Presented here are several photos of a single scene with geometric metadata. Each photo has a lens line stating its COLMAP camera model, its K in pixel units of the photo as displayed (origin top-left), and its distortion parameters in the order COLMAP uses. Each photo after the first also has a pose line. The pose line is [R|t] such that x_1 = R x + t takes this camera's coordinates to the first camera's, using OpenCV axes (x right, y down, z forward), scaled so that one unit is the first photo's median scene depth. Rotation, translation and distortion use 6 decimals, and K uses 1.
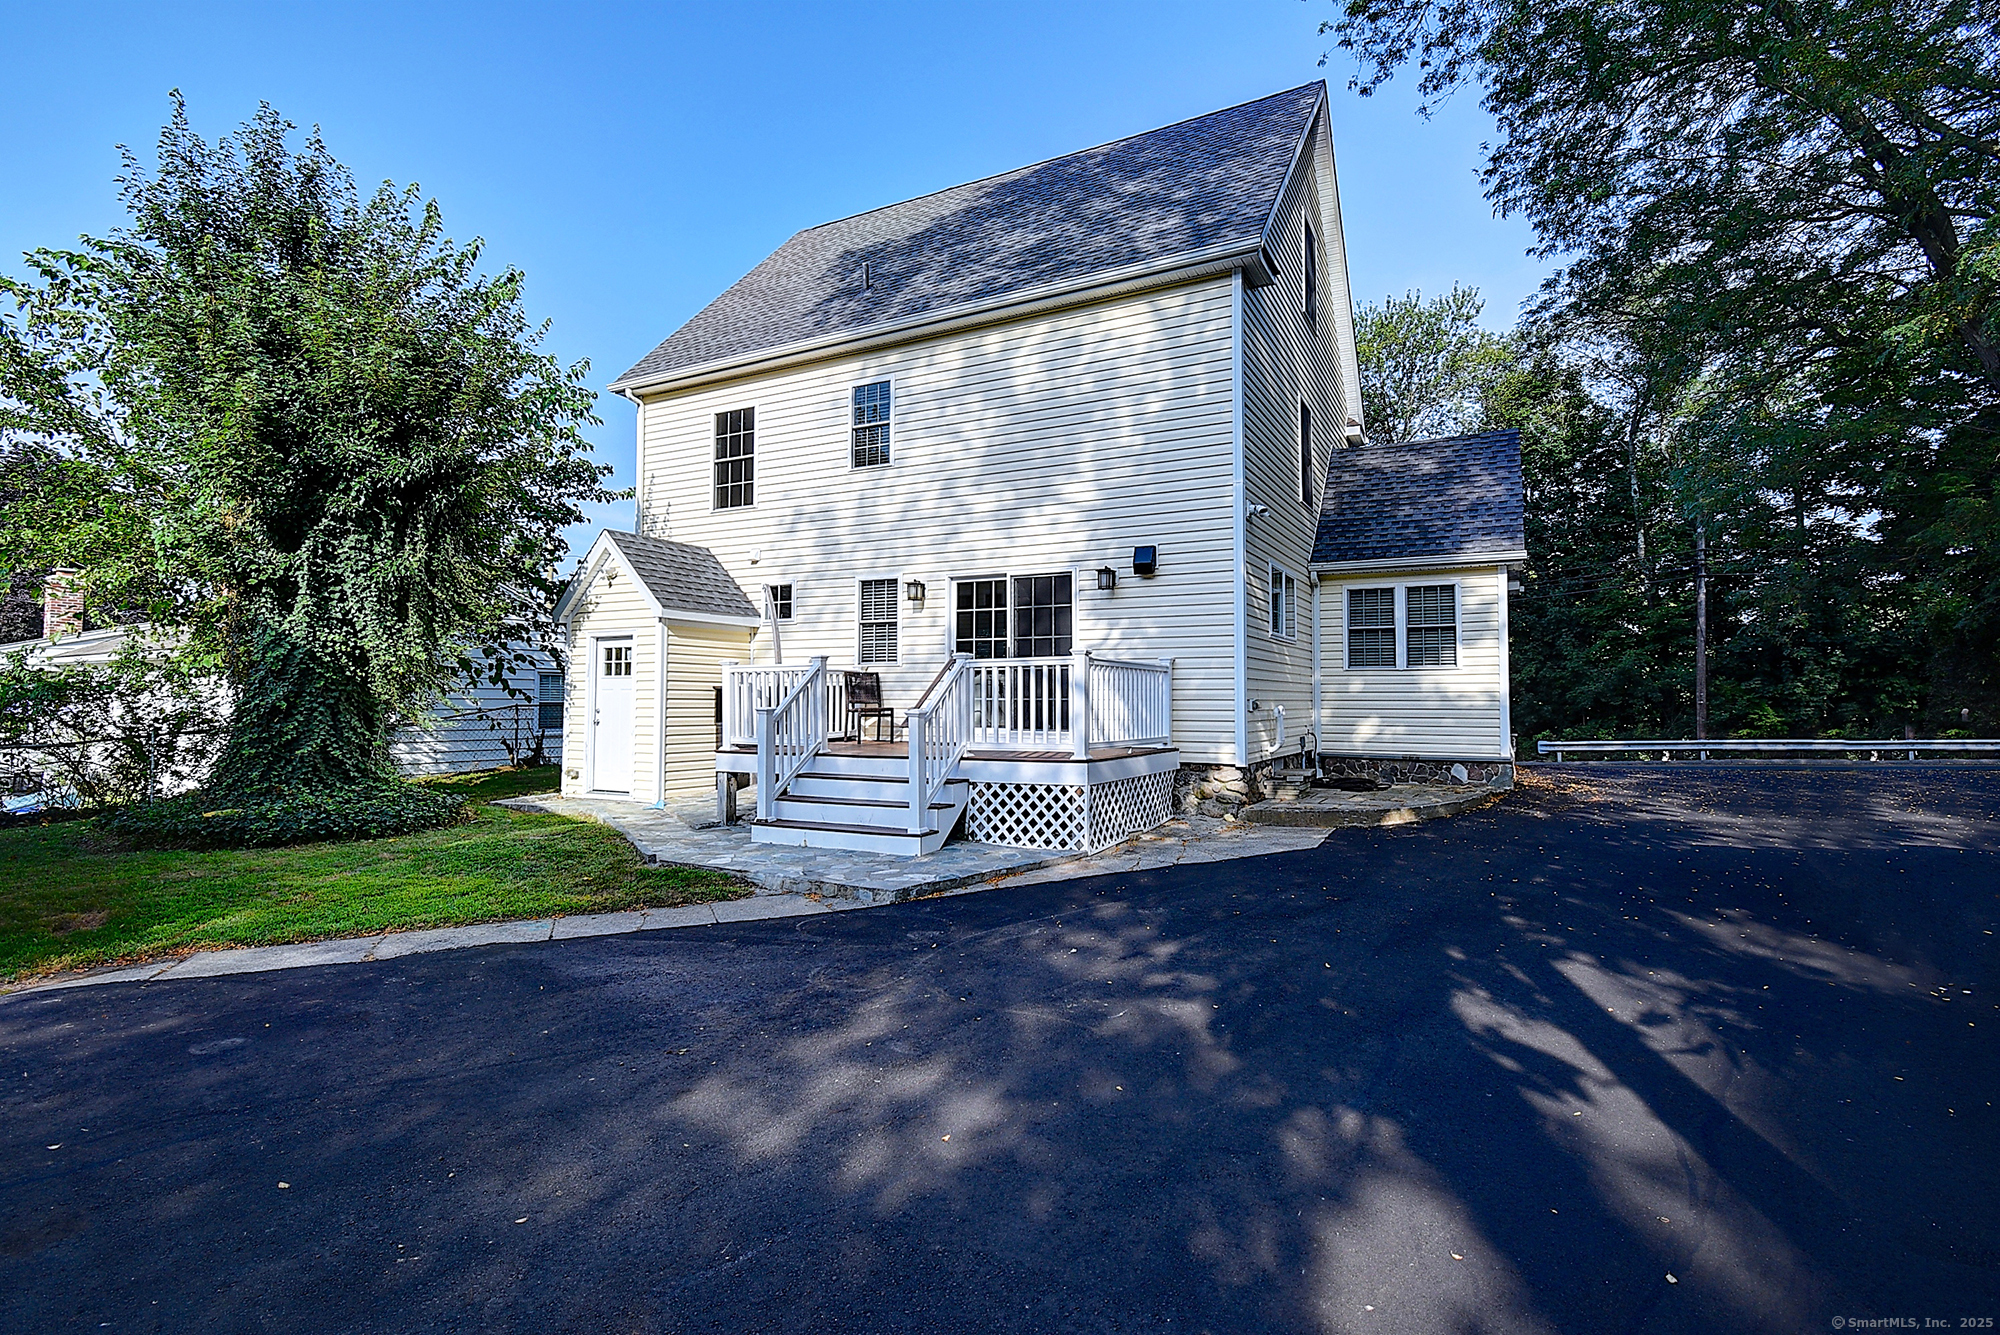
lens RADIAL K [[928.6, 0, 971.9], [0, 928.6, 663.4], [0, 0, 1]] dist [-0.000585, -0.010290]
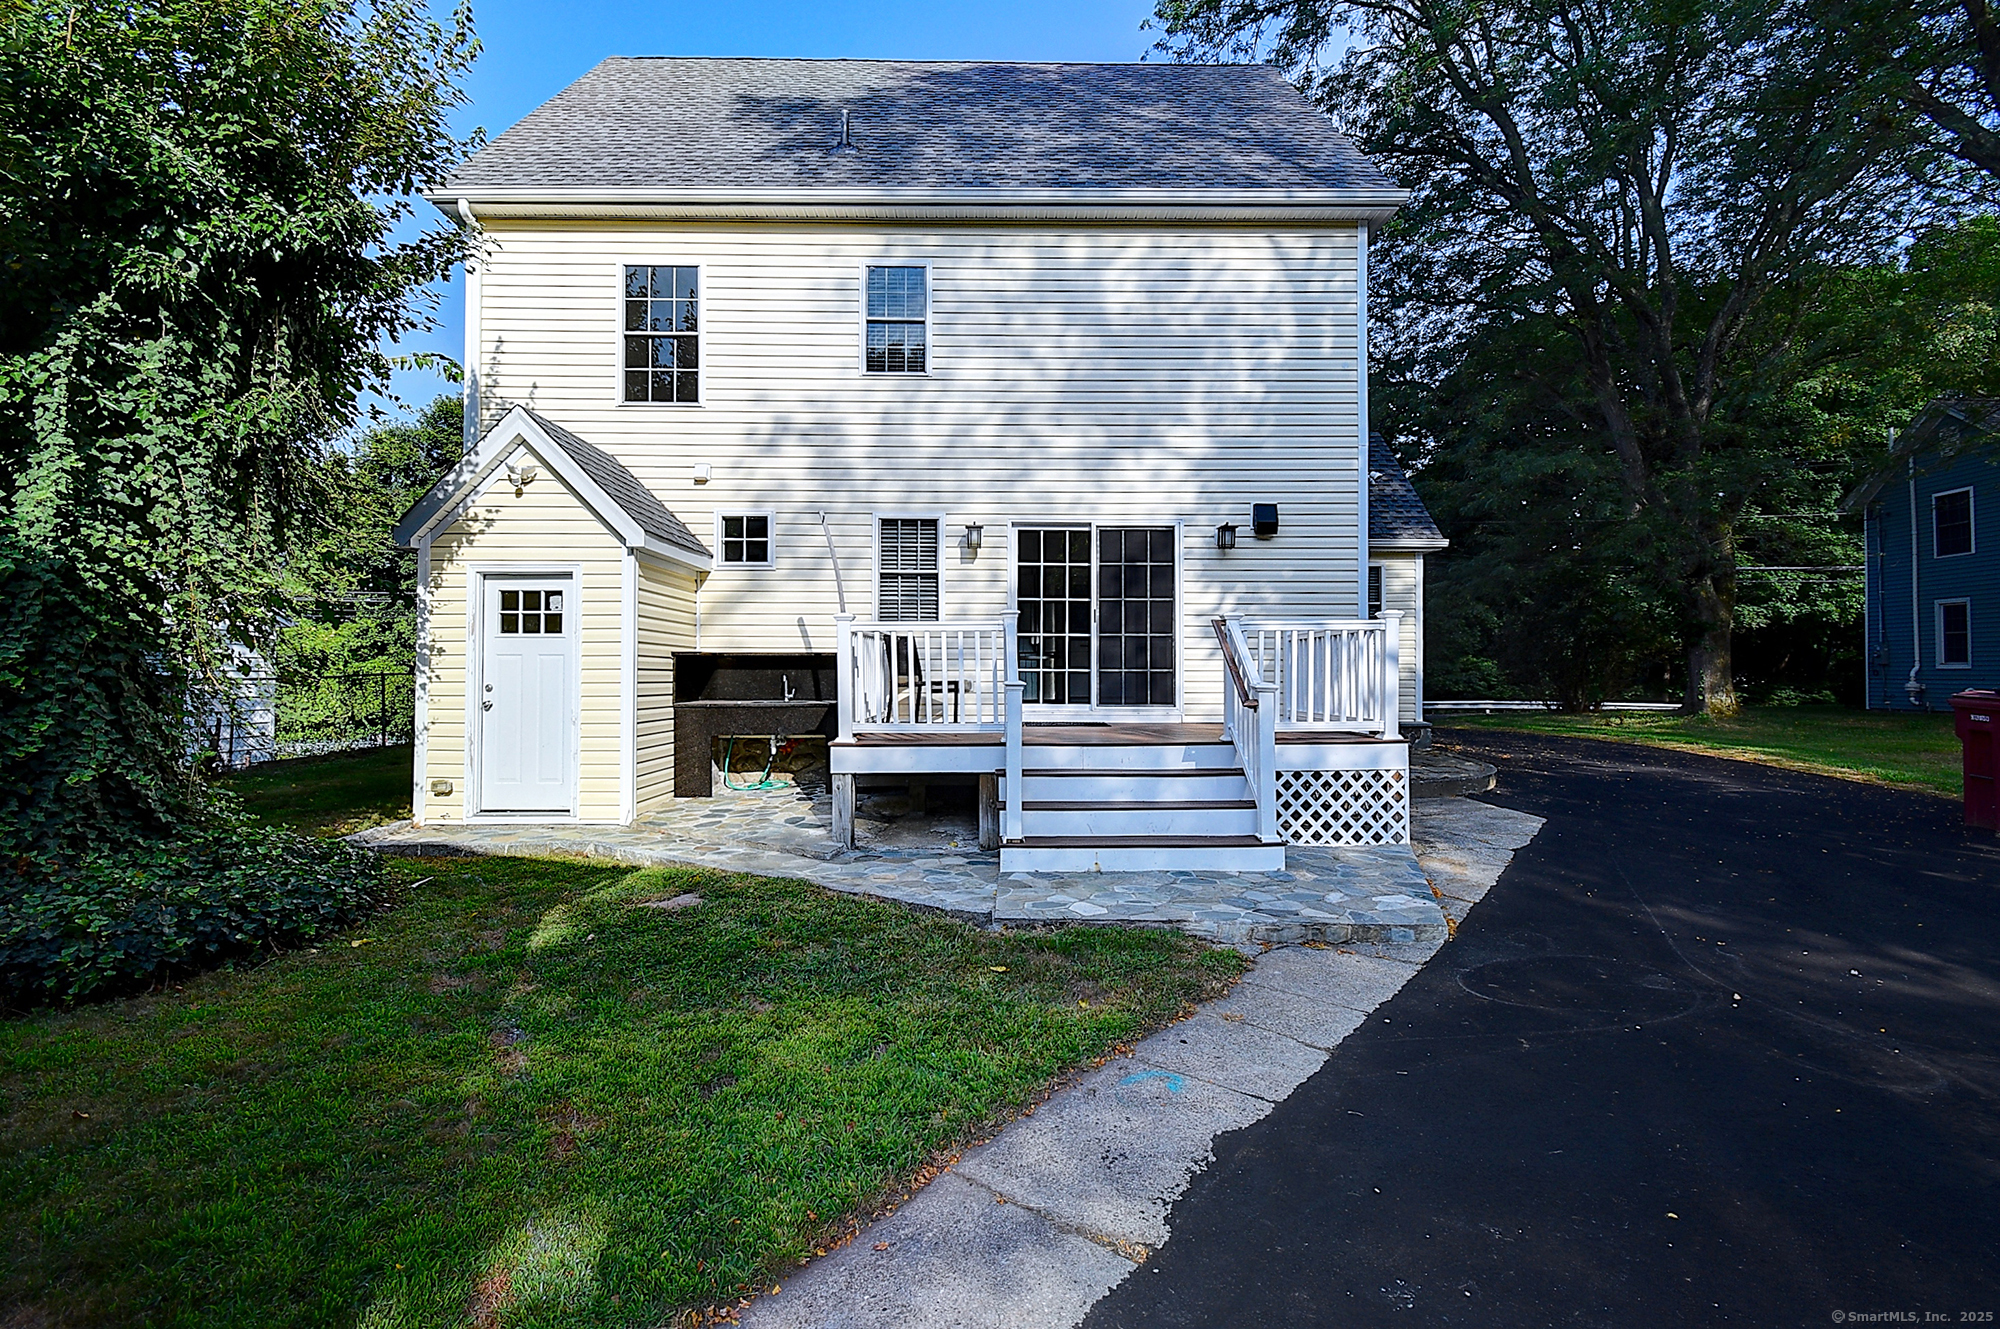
lens RADIAL K [[905.5, 0, 994.8], [0, 905.5, 659.1], [0, 0, 1]] dist [0.013787, -0.020982]
pose [[0.876848, 0.007372, 0.480711, -0.430986], [-0.019033, 0.999631, 0.019388, 0.013310], [-0.480390, -0.026150, 0.876665, 0.304612]]
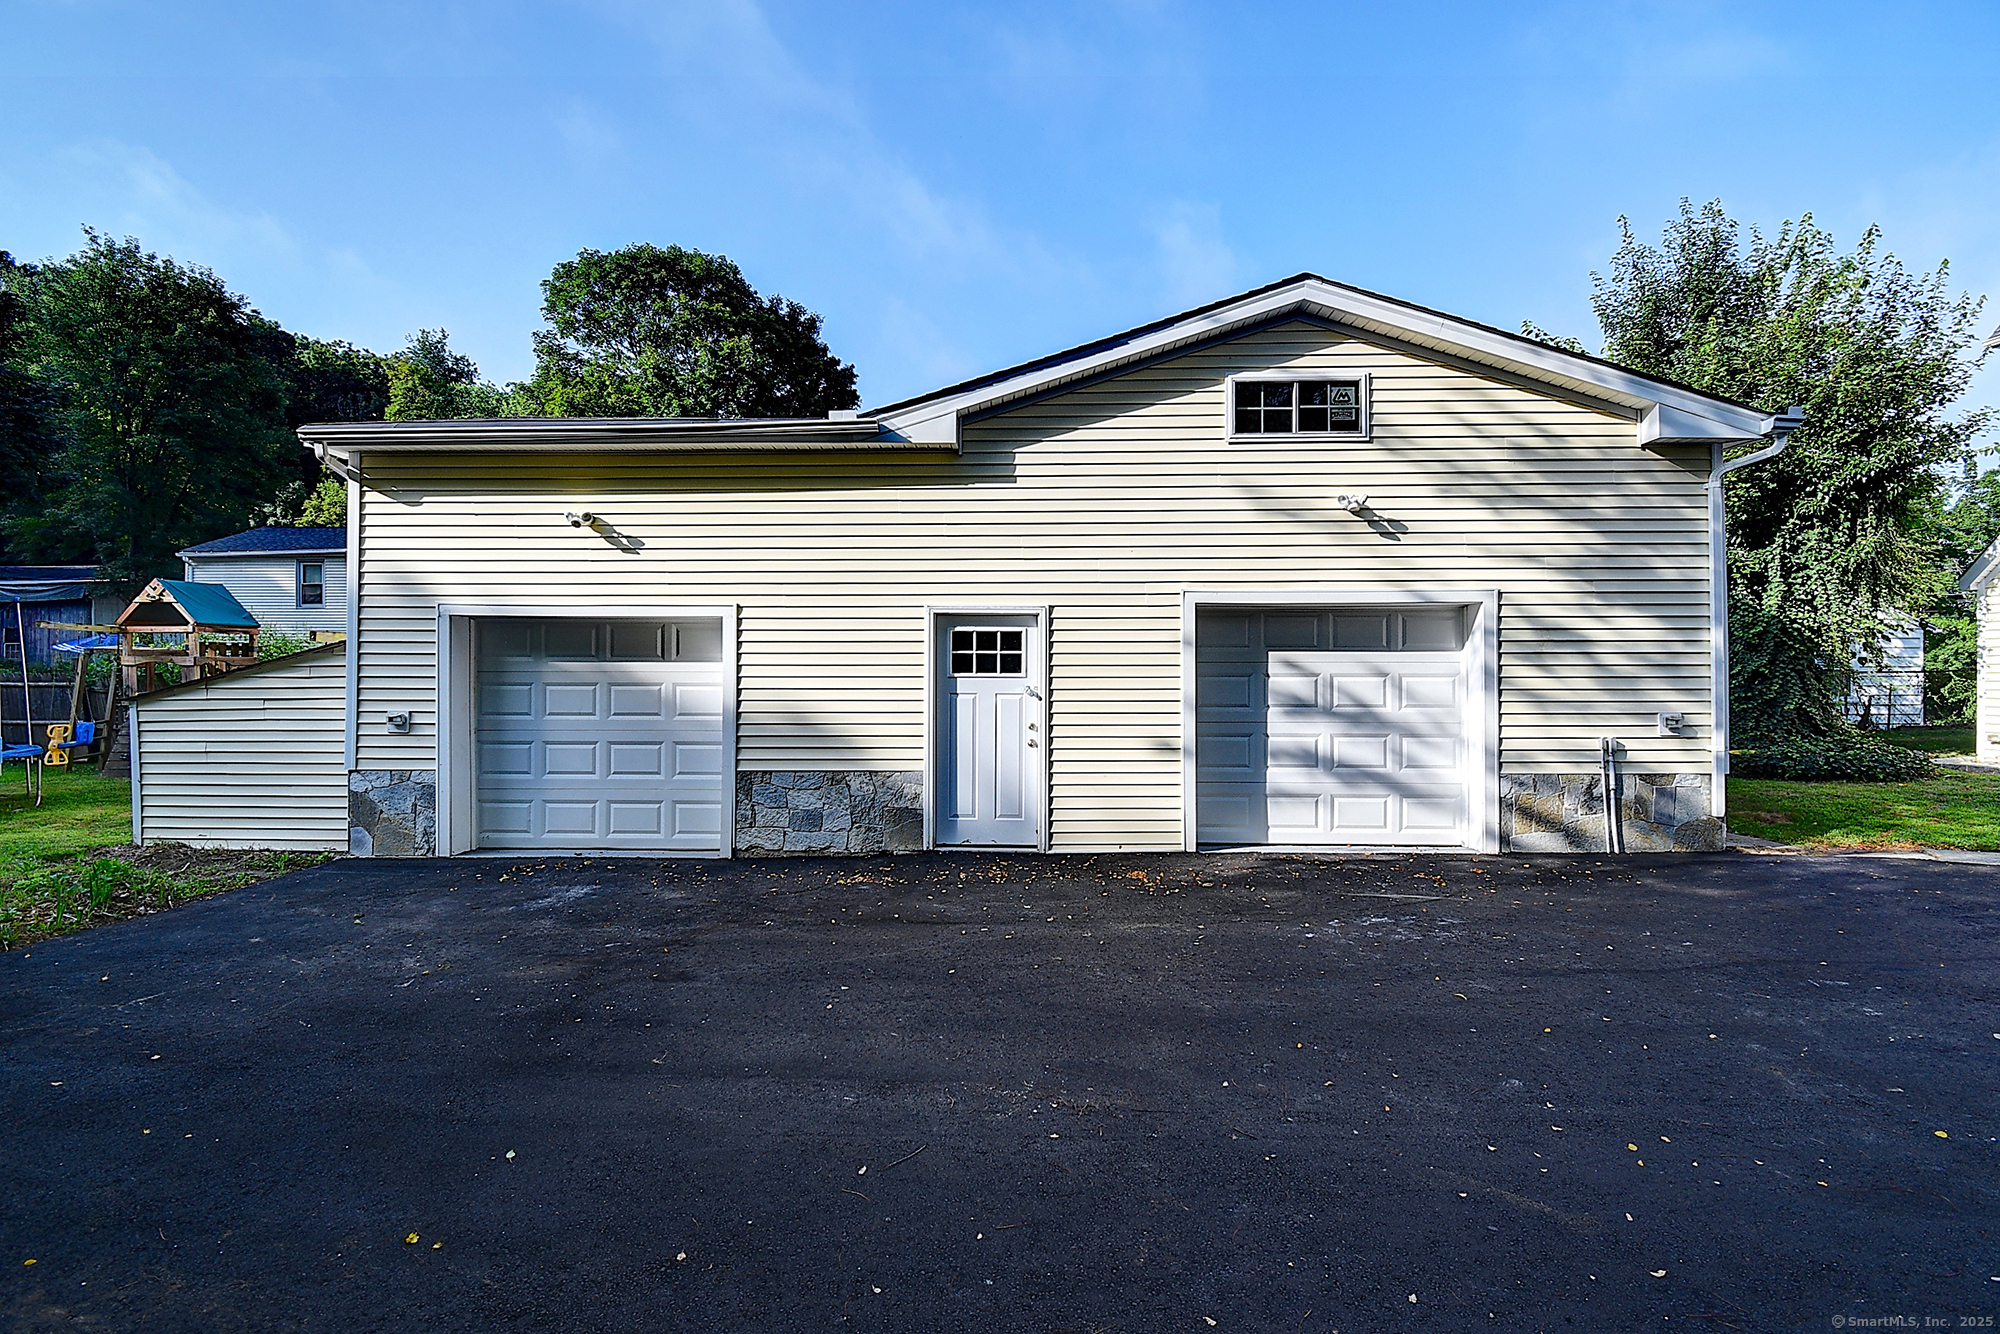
lens RADIAL K [[905.5, 0, 994.8], [0, 905.5, 661.6], [0, 0, 1]] dist [0.013787, -0.020982]
pose [[0.527497, -0.010414, -0.849493, -0.201714], [0.039515, 0.999143, 0.012288, -0.020067], [0.848637, -0.040049, 0.527457, -0.447975]]
